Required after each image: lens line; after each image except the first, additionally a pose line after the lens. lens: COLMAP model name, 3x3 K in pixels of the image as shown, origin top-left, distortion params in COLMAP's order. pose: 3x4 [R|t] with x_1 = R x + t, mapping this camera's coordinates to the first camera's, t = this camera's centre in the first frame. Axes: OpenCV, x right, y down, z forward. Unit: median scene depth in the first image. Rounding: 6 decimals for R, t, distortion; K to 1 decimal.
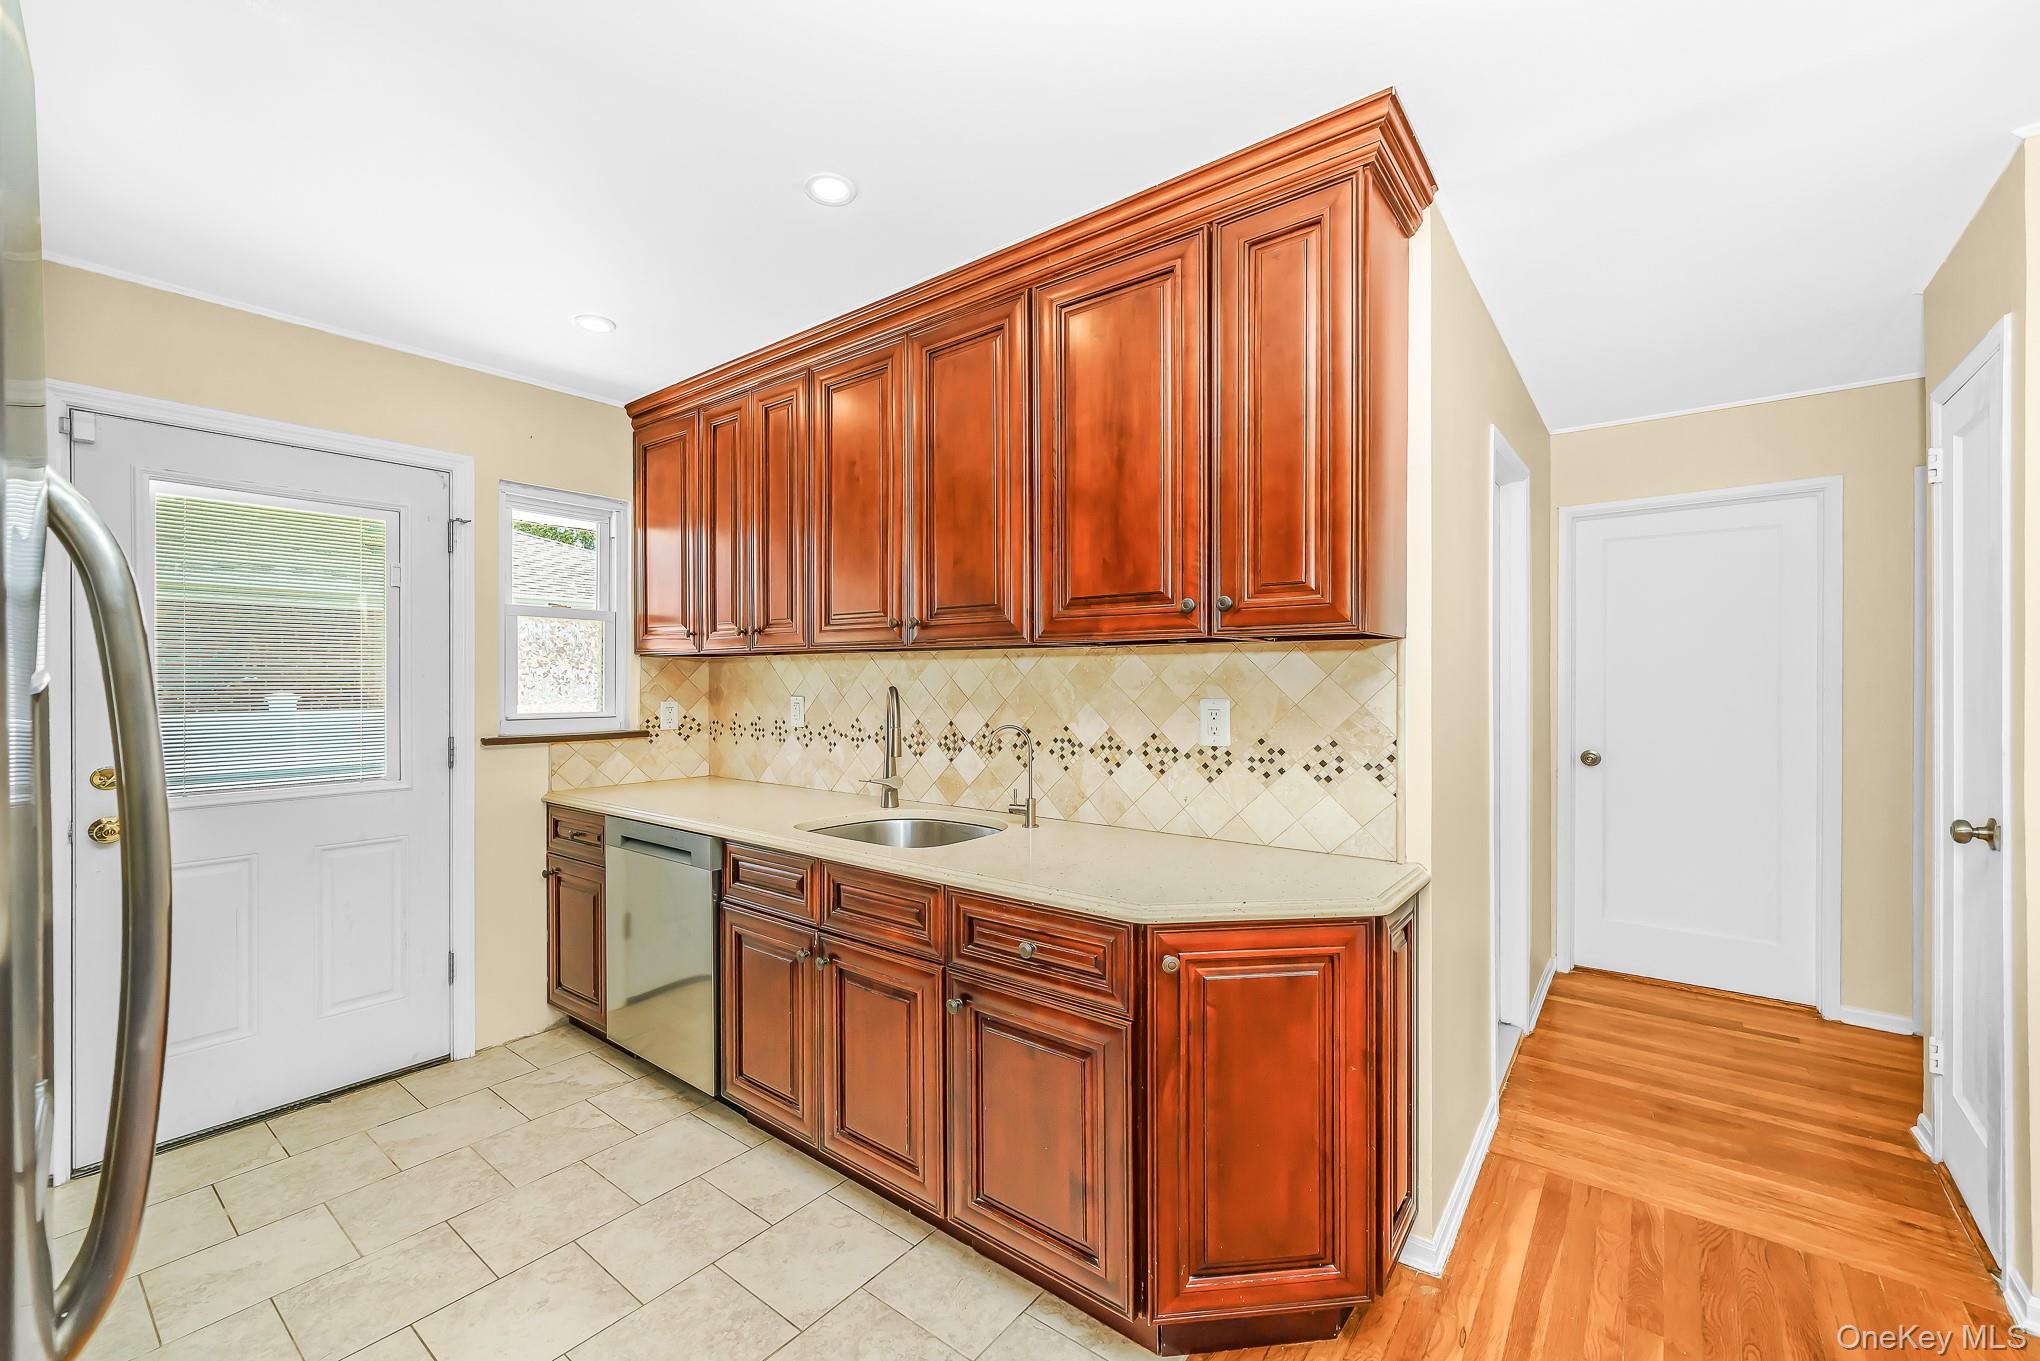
lens RADIAL K [[841.6, 0, 982.4], [0, 841.6, 676.2], [0, 0, 1]] dist [0.003056, 0.000135]
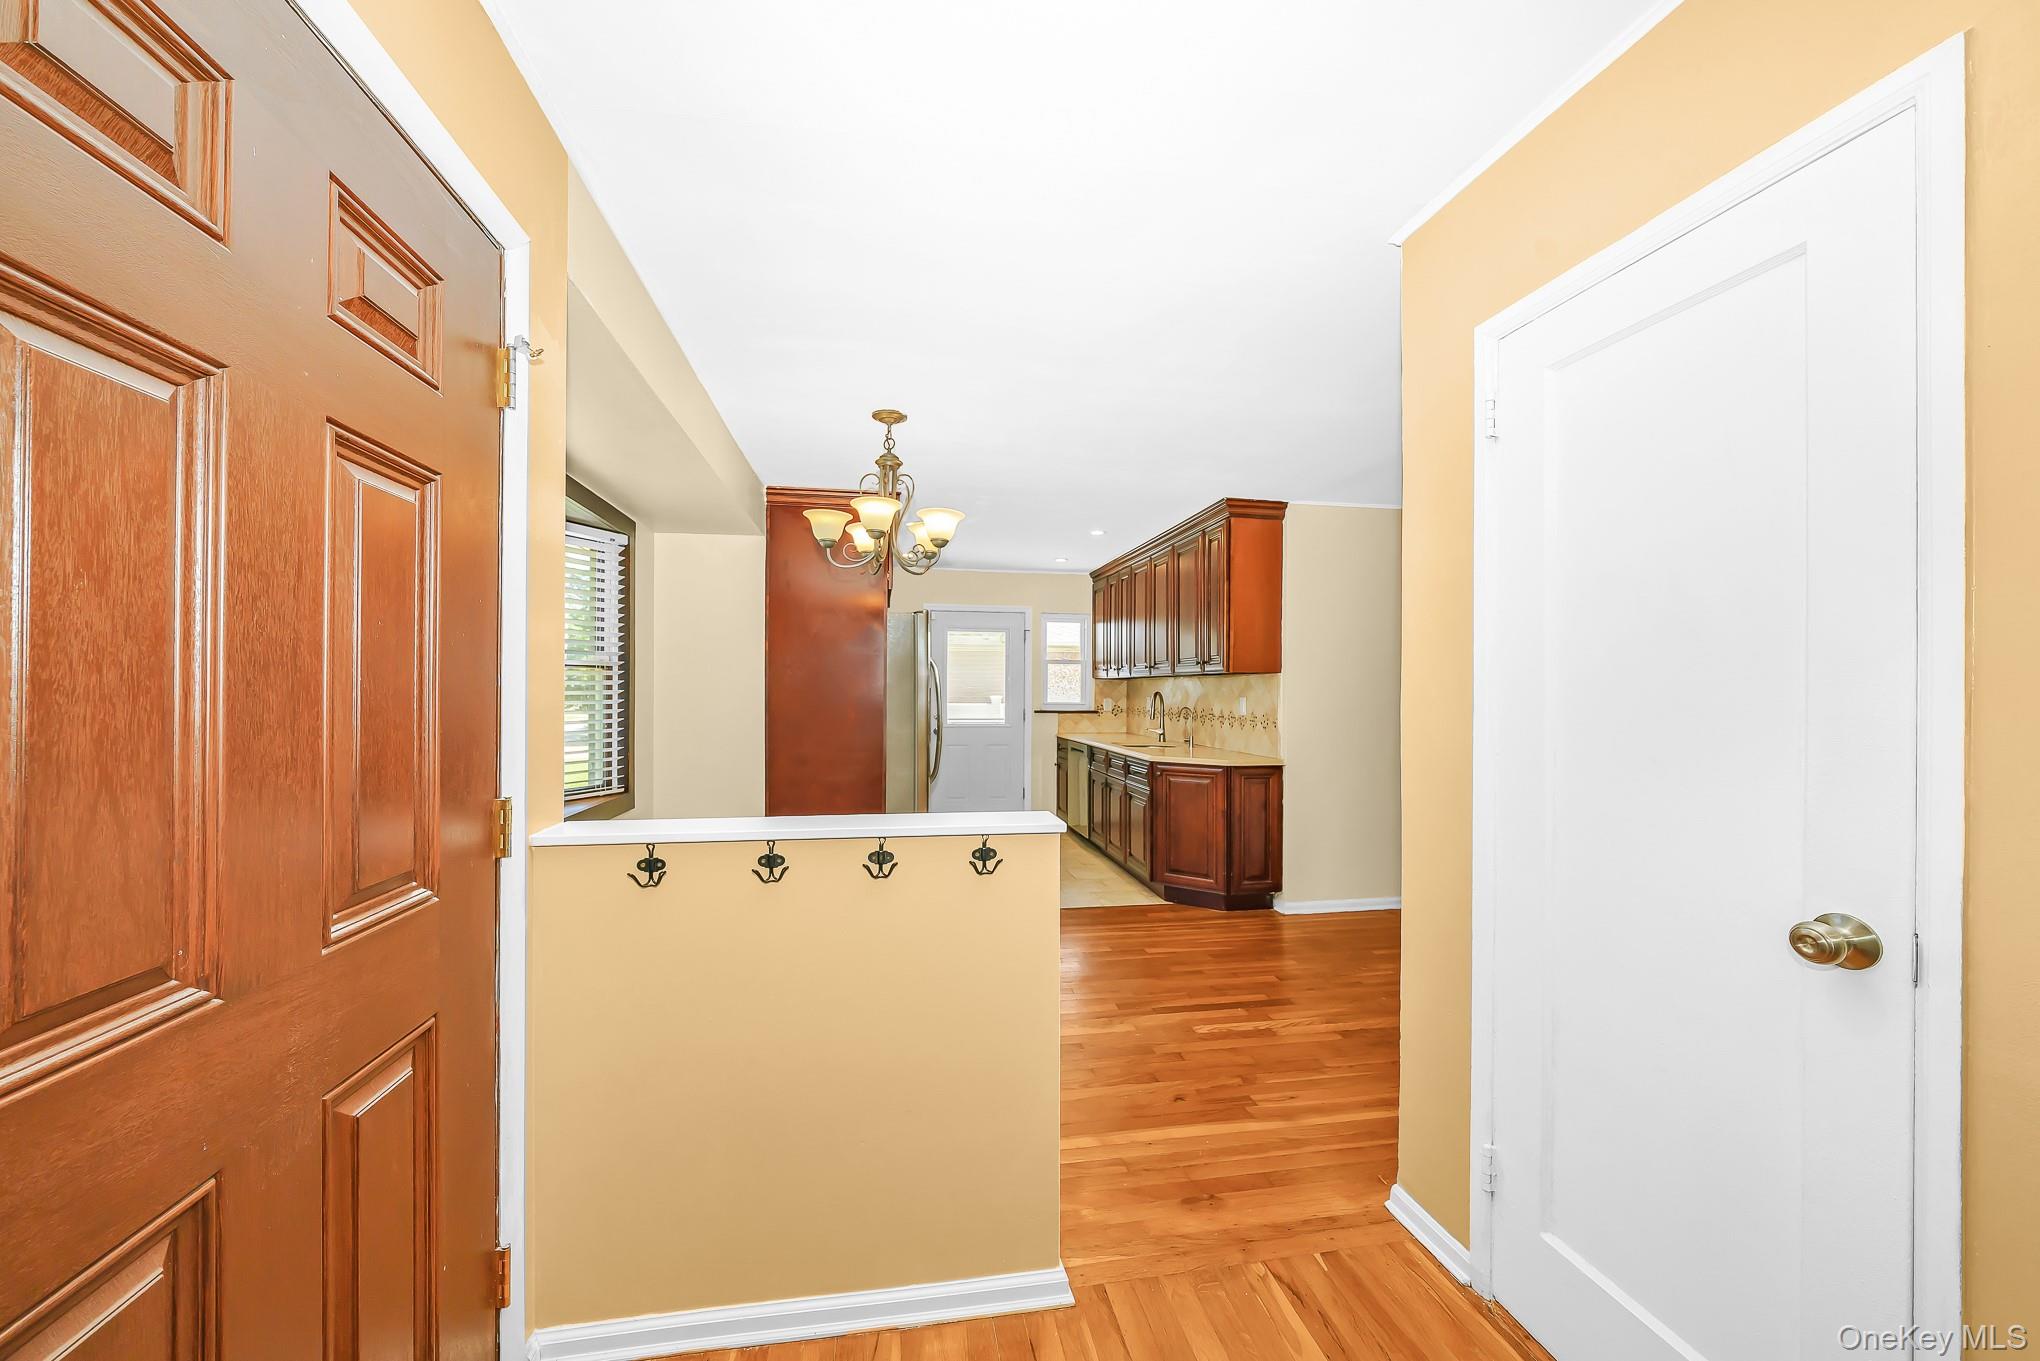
lens RADIAL K [[904.1, 0, 1020.0], [0, 904.1, 680.5], [0, 0, 1]] dist [0.000405, 0.000088]
pose [[0.751332, -0.003067, -0.659917, 1.287997], [-0.004882, 0.999936, -0.010205, 0.008238], [0.659906, 0.010889, 0.751269, -1.209402]]
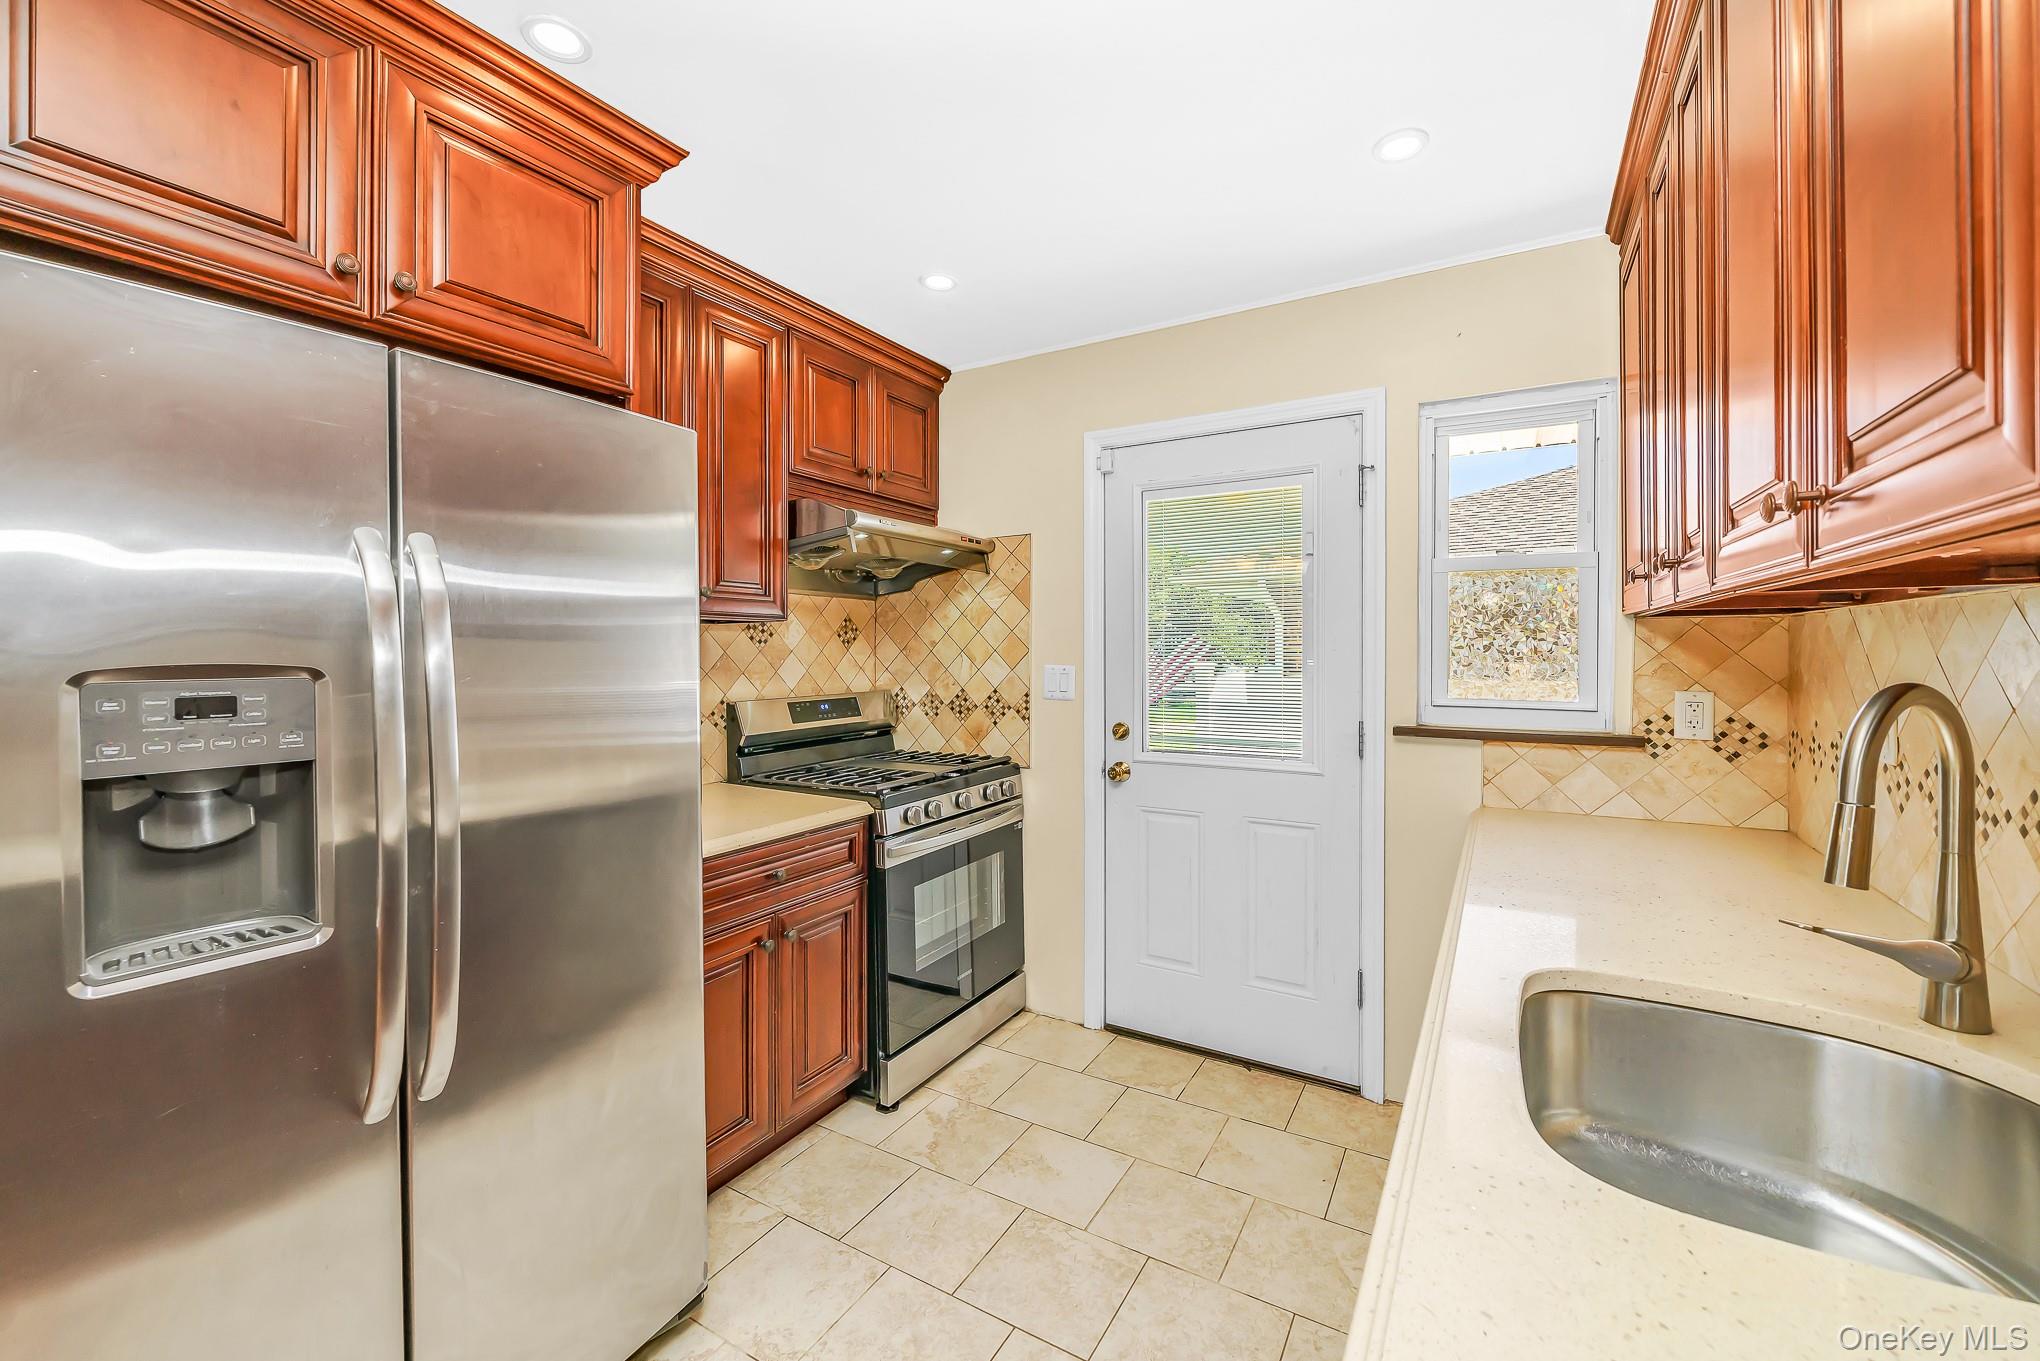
lens RADIAL K [[853.1, 0, 1086.8], [0, 853.1, 654.5], [0, 0, 1]] dist [-0.000366, 0.000016]
pose [[0.156182, 0.006888, -0.987704, 0.183828], [0.009152, 0.999923, 0.008420, -0.006138], [0.987686, -0.010354, 0.156107, 0.581873]]
